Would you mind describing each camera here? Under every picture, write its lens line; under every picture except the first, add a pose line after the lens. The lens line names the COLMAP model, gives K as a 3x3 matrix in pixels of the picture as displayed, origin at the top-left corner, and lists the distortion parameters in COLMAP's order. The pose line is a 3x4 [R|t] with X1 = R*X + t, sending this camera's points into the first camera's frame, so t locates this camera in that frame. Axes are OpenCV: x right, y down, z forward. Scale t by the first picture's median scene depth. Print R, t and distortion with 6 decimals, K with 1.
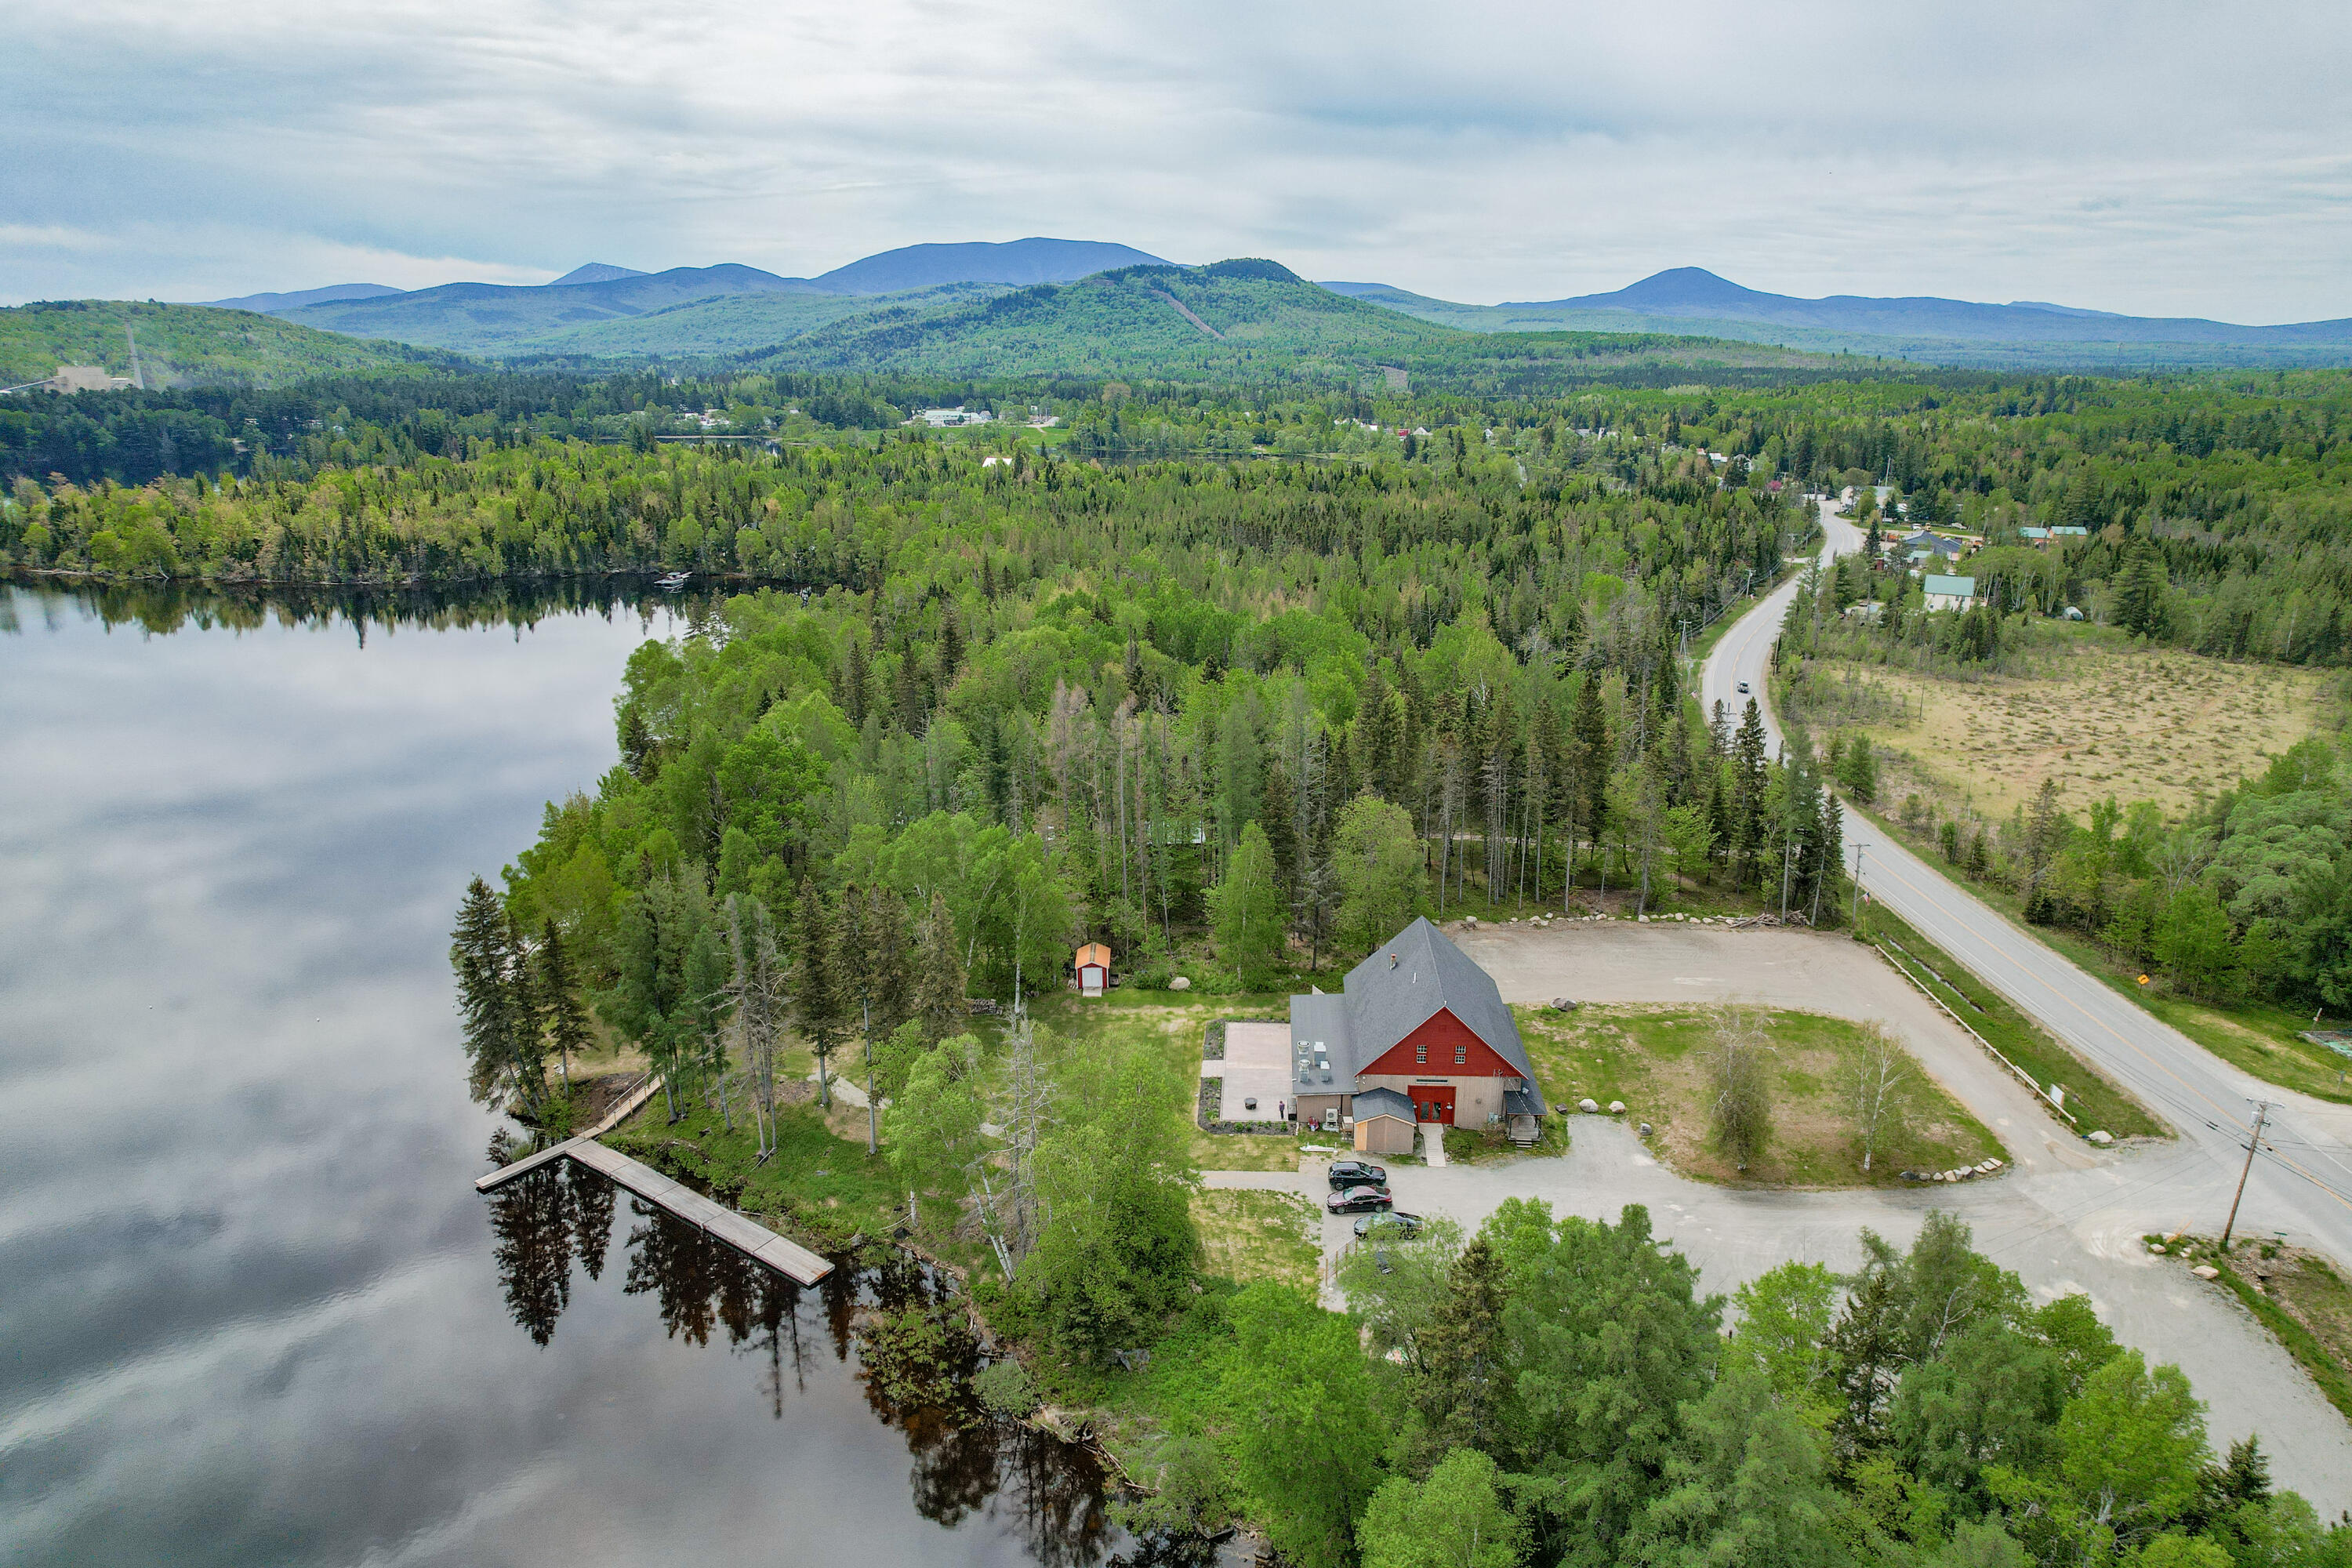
lens RADIAL K [[1501.4, 0, 1192.4], [0, 1501.4, 791.4], [0, 0, 1]] dist [-0.076374, 0.085144]
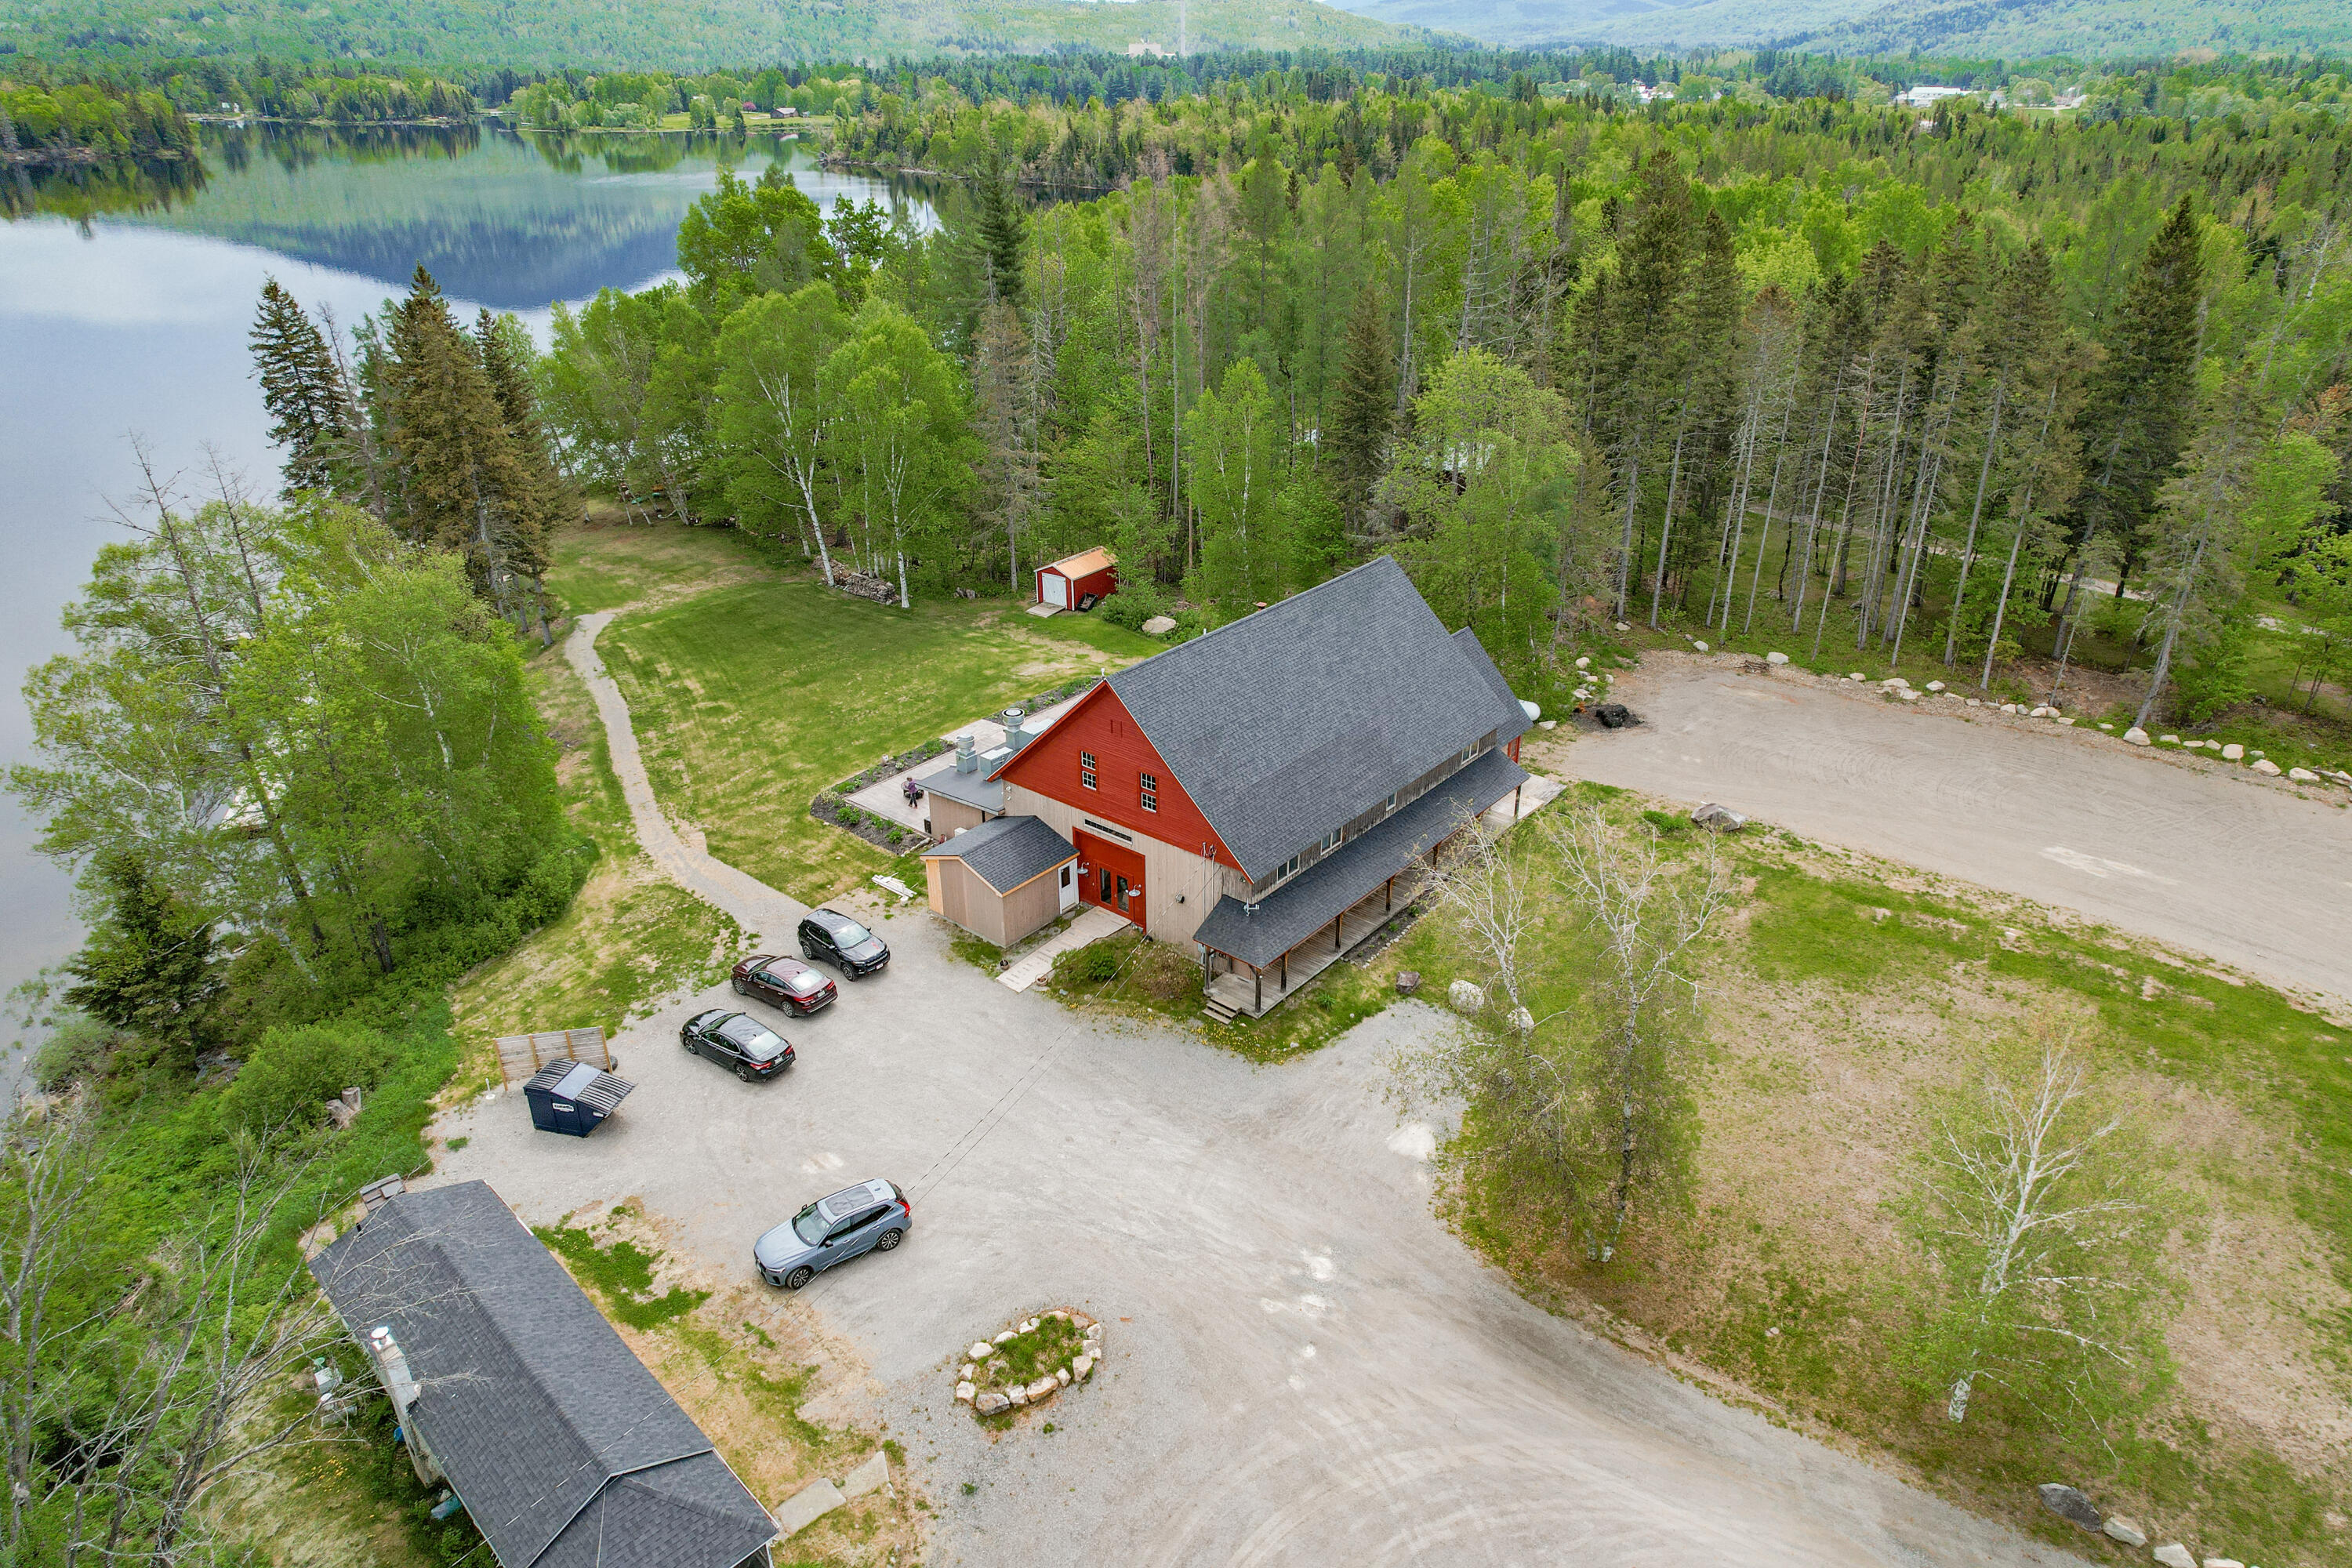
lens RADIAL K [[1501.4, 0, 1192.4], [0, 1501.4, 791.4], [0, 0, 1]] dist [-0.076374, 0.085144]
pose [[0.802792, 0.262357, -0.535438, 0.448274], [-0.165444, 0.960746, 0.222698, 0.066467], [0.572846, -0.090195, 0.814685, 0.617024]]
